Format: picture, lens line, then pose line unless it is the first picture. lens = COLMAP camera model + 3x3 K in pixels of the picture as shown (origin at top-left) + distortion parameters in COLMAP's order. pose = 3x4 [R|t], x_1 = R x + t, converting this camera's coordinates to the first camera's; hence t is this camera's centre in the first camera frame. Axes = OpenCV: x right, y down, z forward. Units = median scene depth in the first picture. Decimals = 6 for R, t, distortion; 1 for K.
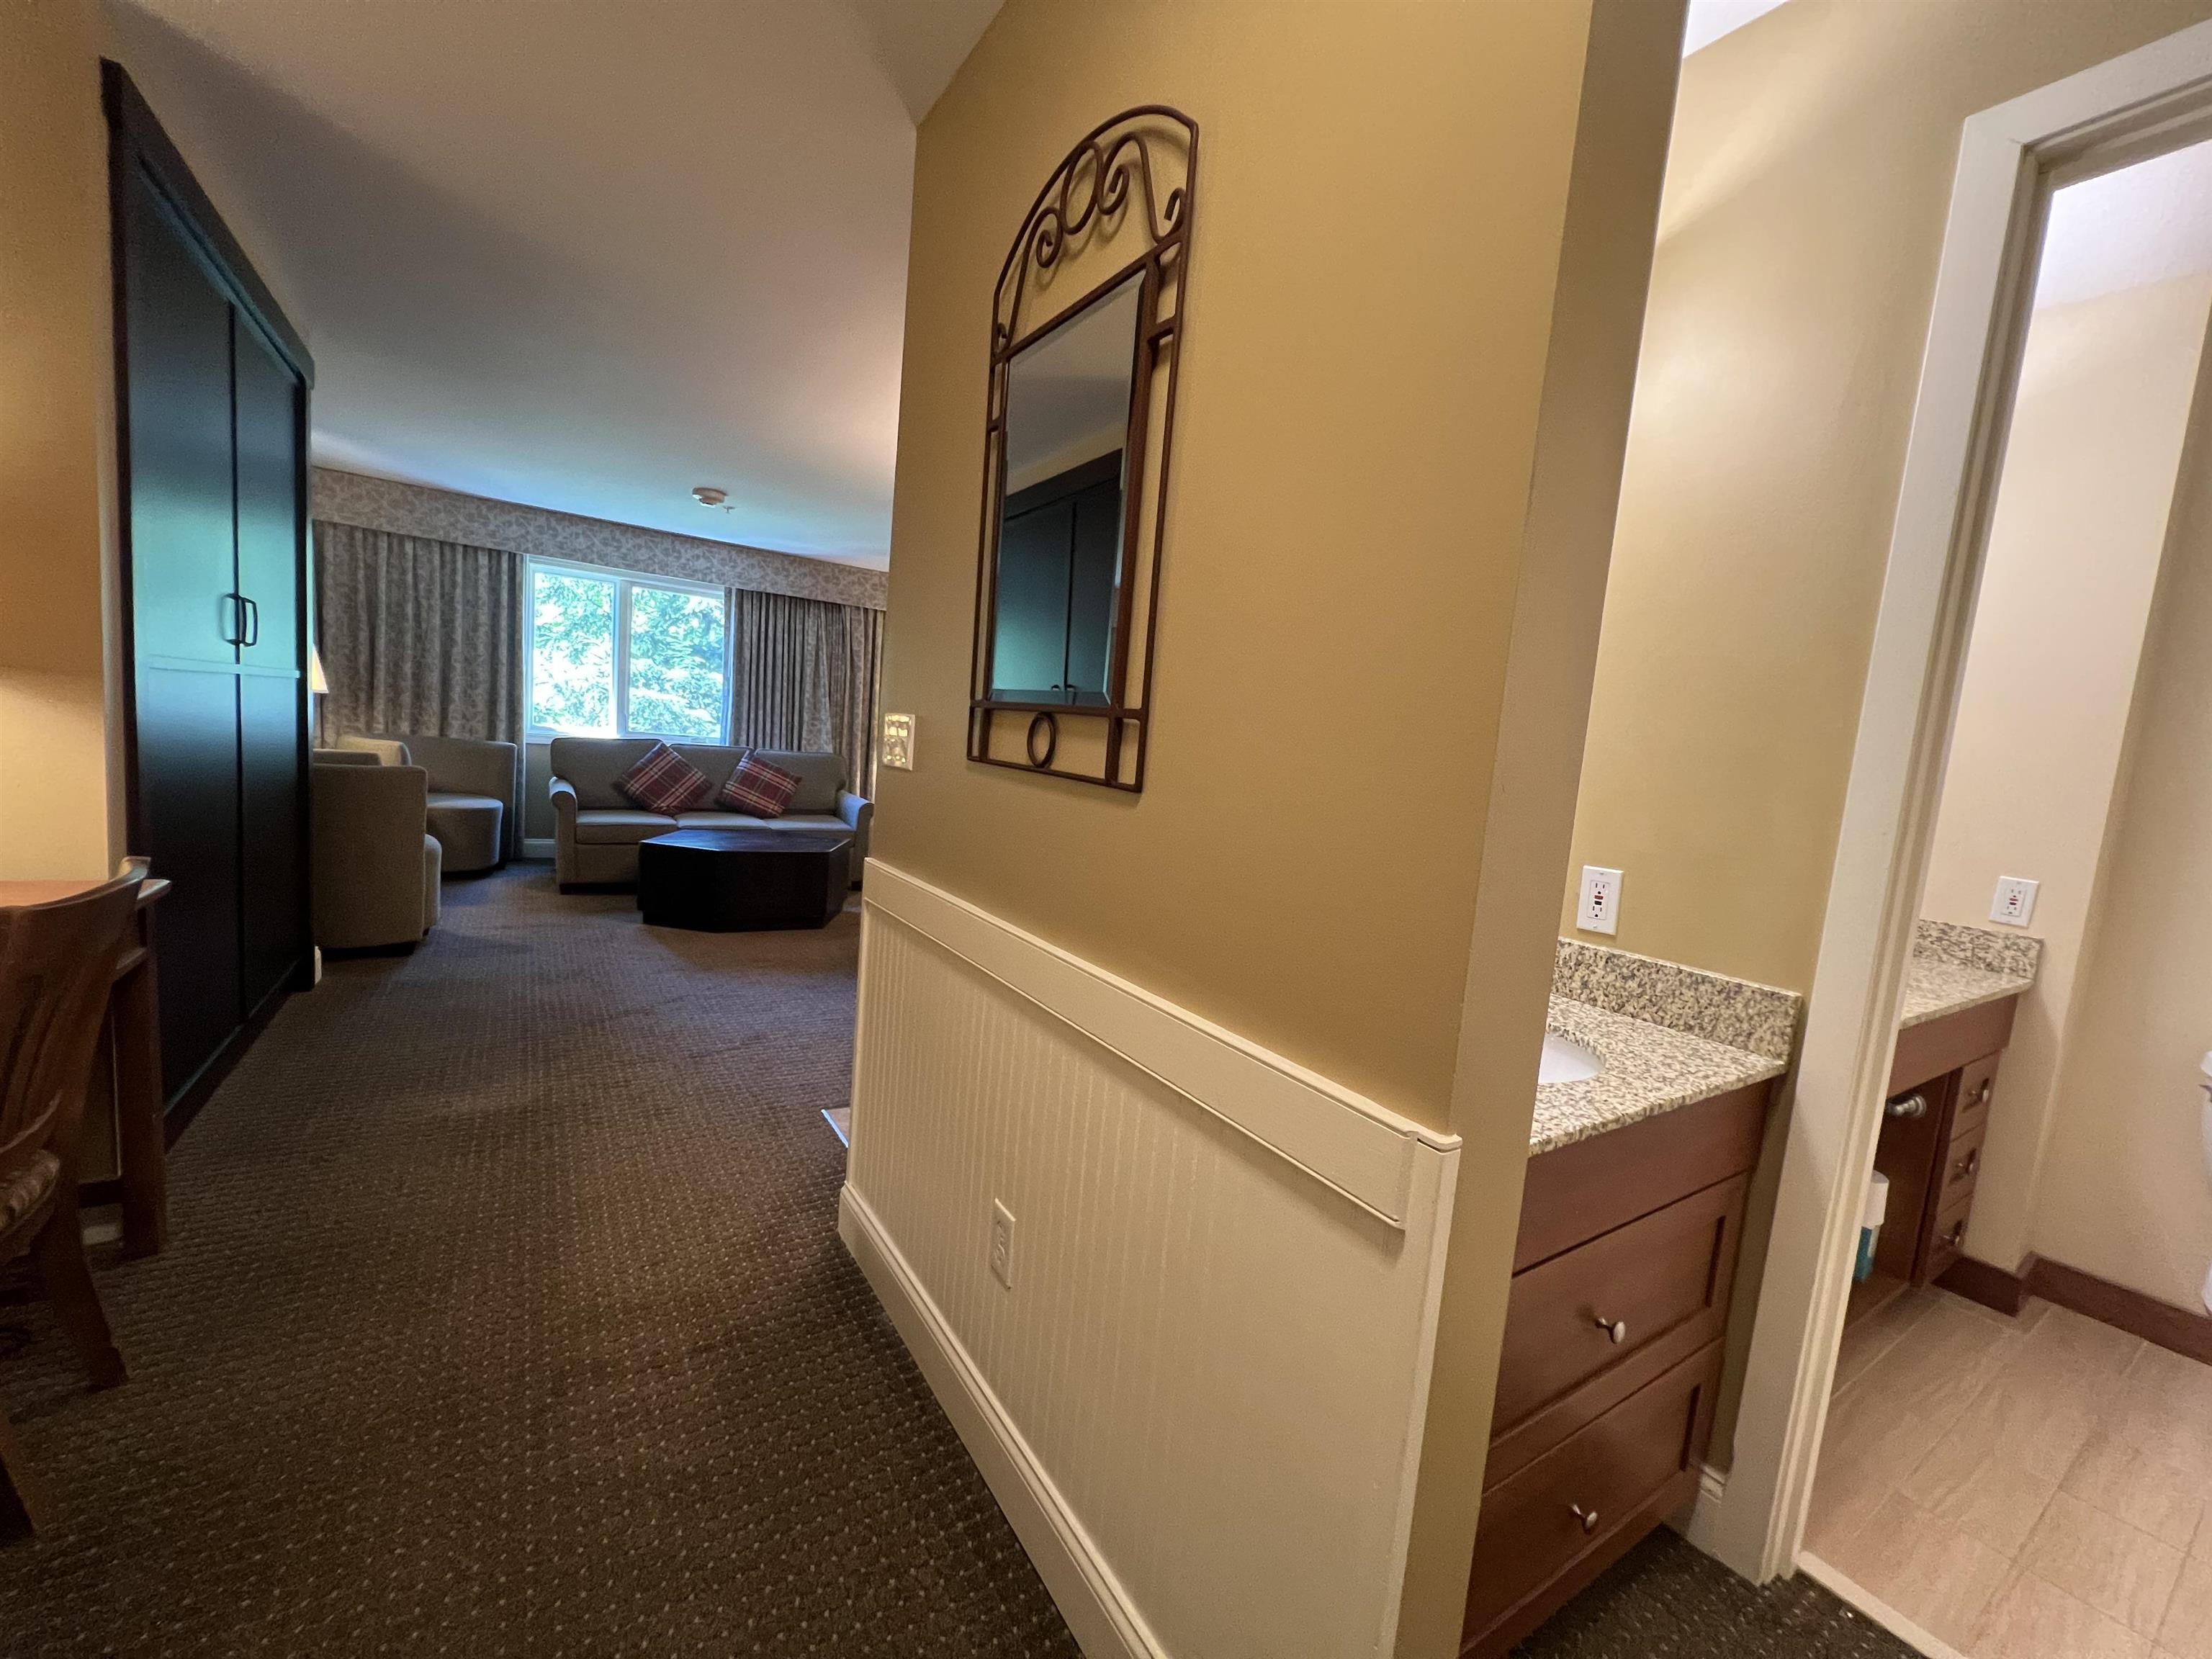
lens RADIAL K [[883.2, 0, 1112.4], [0, 883.2, 832.5], [0, 0, 1]] dist [-0.003066, 0.000603]
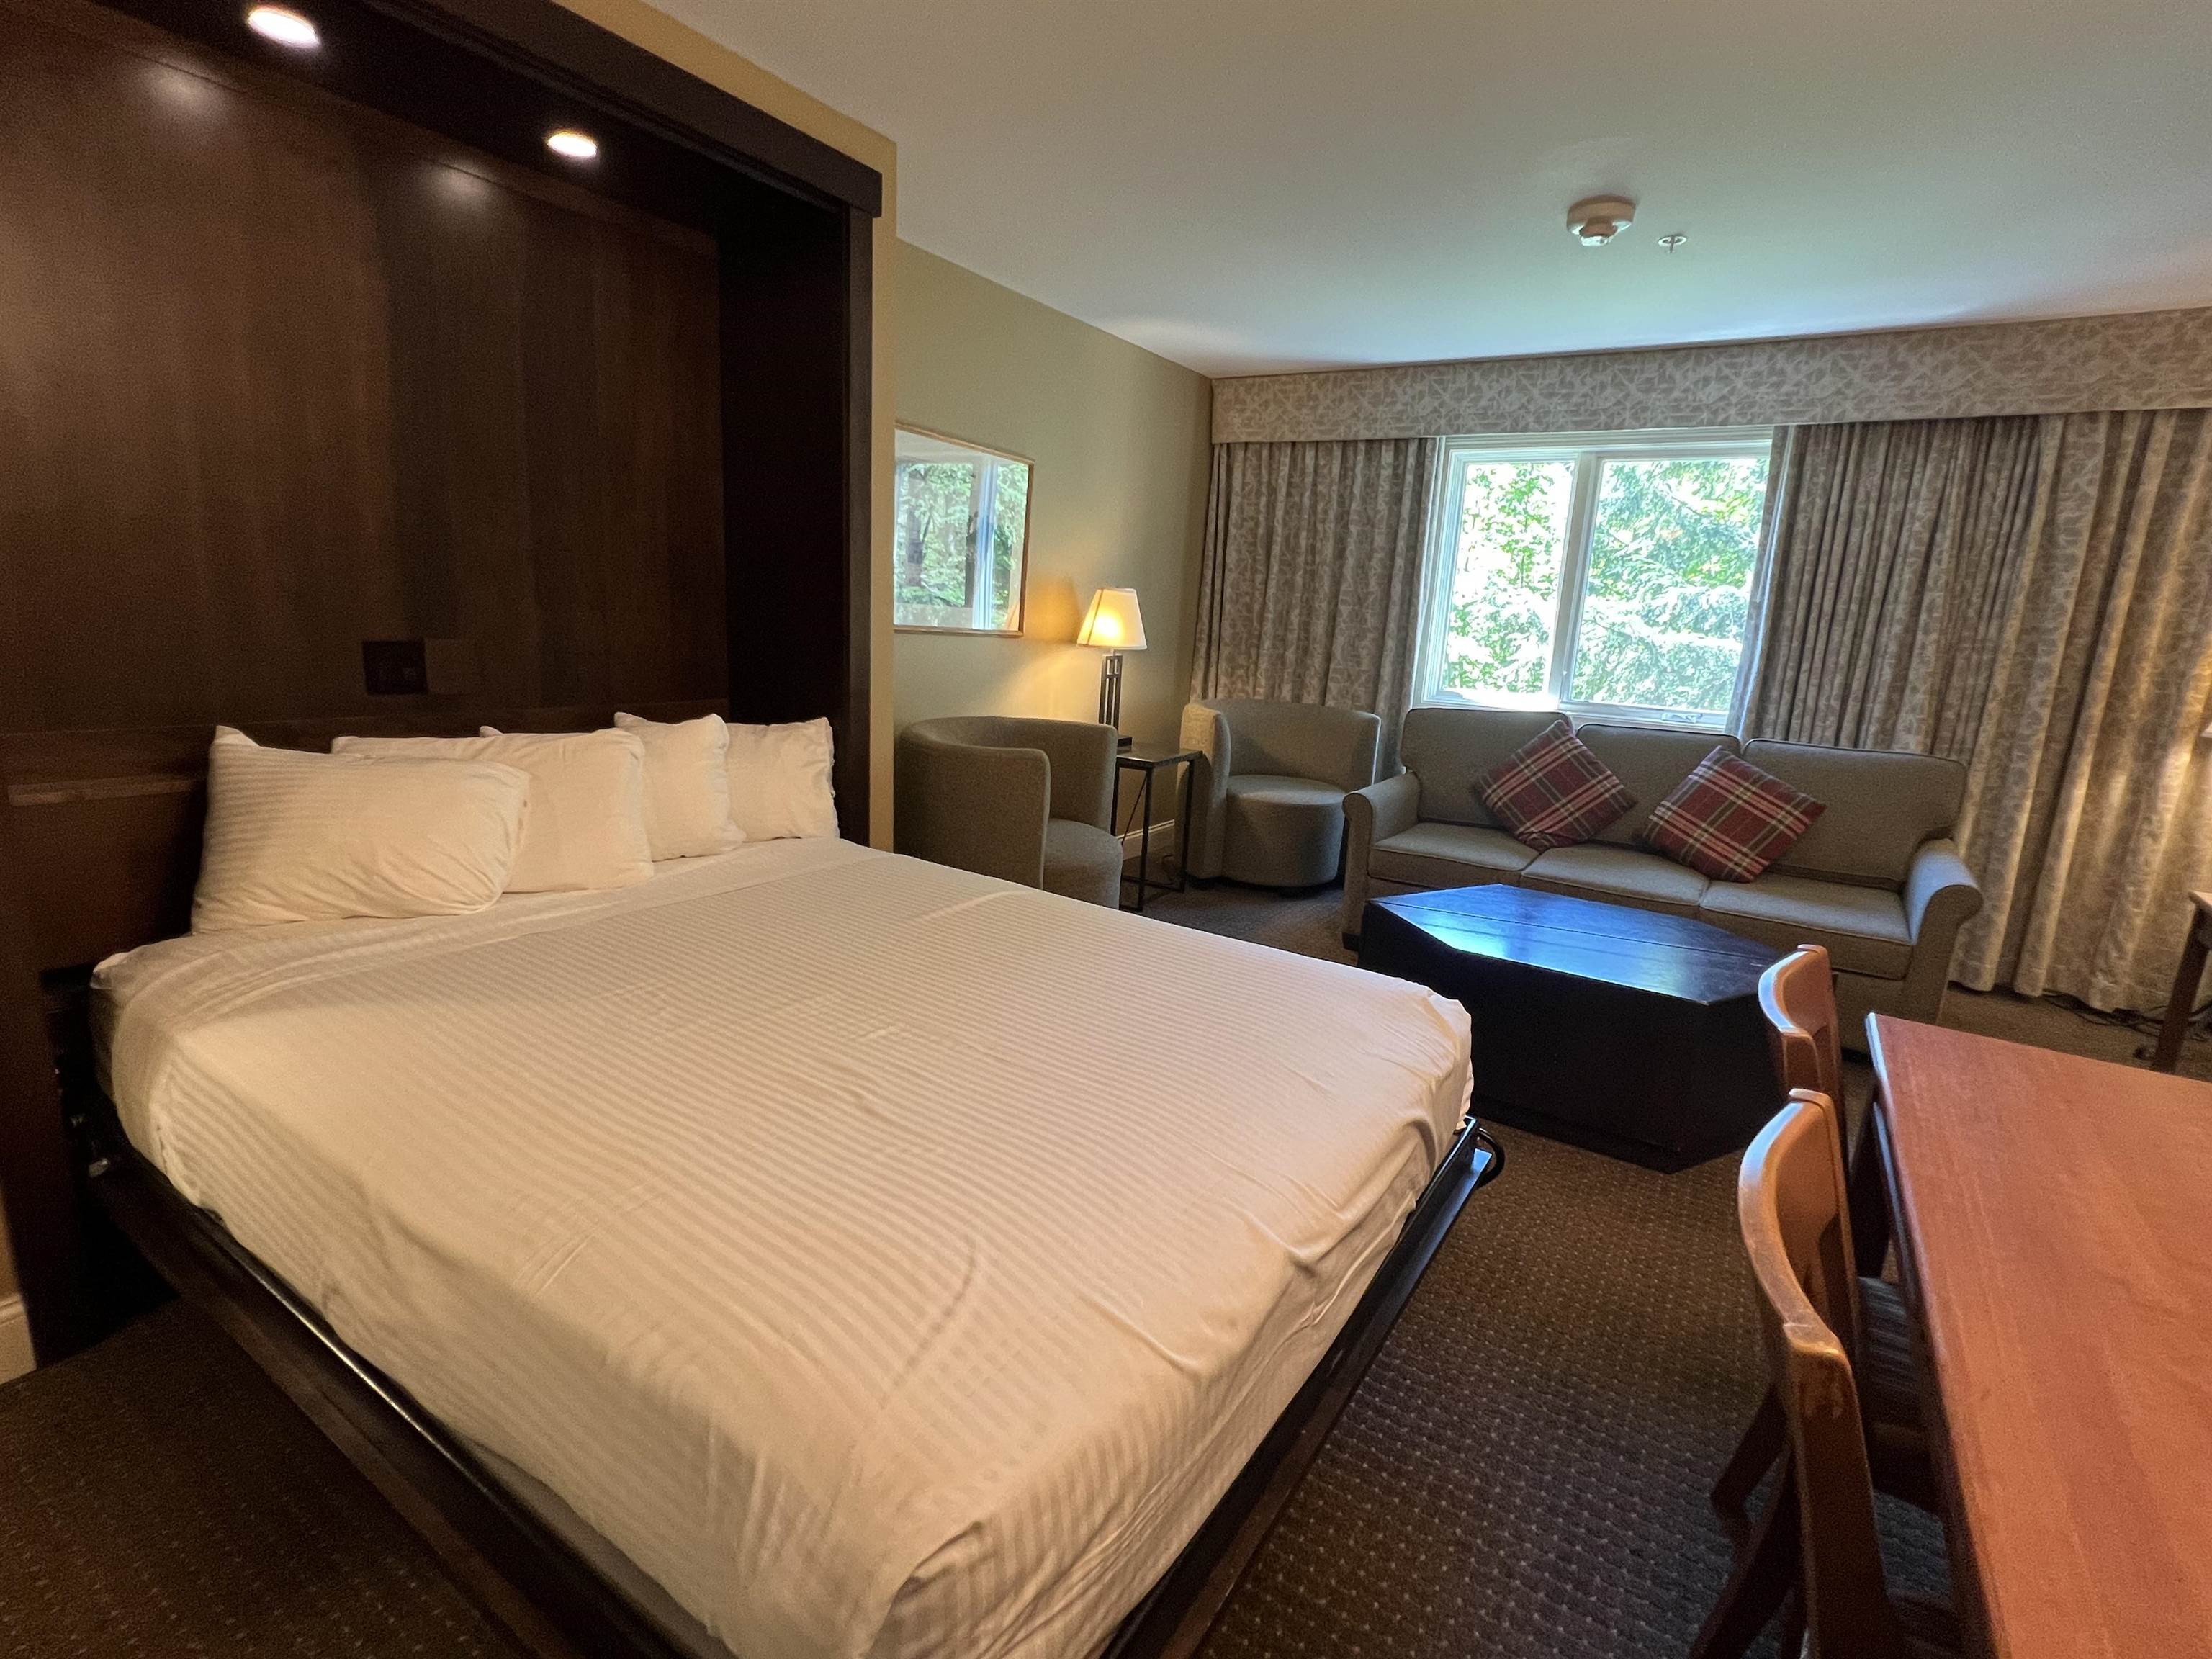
lens RADIAL K [[1038.4, 0, 1109.7], [0, 1038.4, 837.7], [0, 0, 1]] dist [-0.004188, 0.000661]
pose [[0.408773, 0.135330, -0.902546, -0.007076], [-0.111664, 0.988931, 0.097709, -0.065554], [0.905779, 0.060841, 0.419360, 0.493622]]
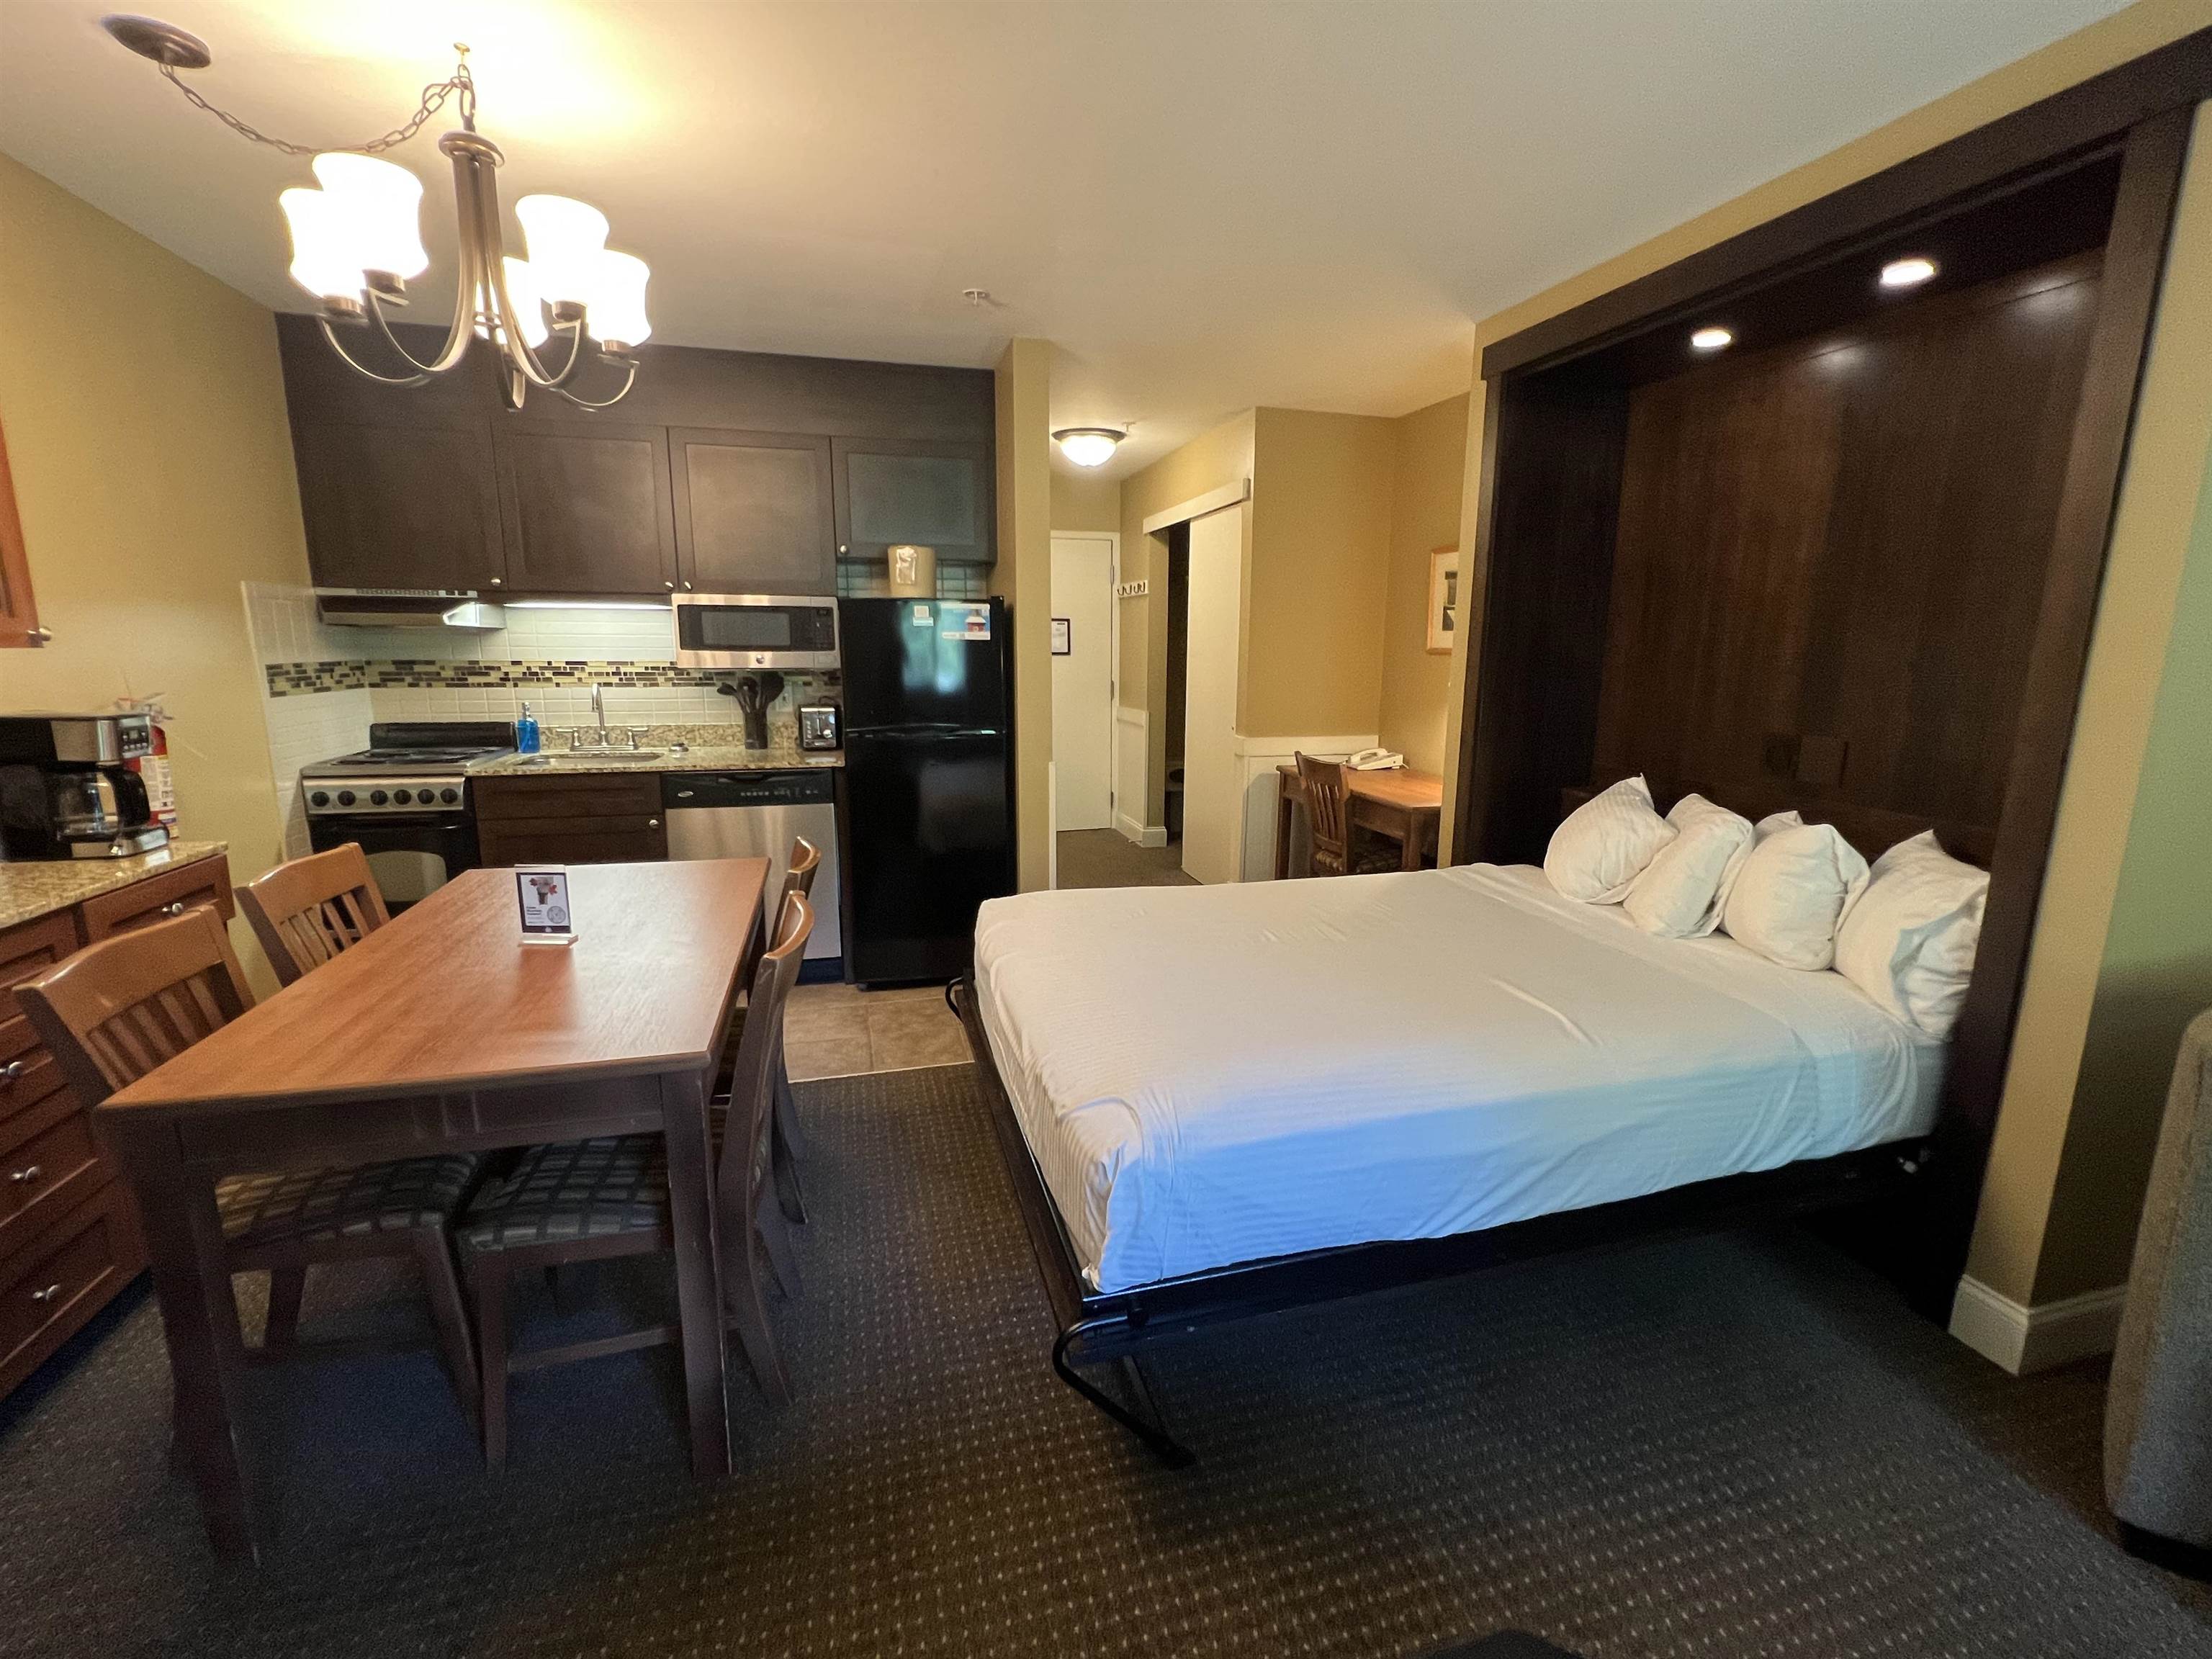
lens RADIAL K [[979.6, 0, 1108.4], [0, 979.6, 834.6], [0, 0, 1]] dist [-0.002614, 0.000587]
pose [[-0.945848, -0.154951, 0.285241, -0.359191], [-0.059589, 0.946665, 0.316661, -0.167723], [-0.319095, 0.282515, -0.904635, 1.015242]]
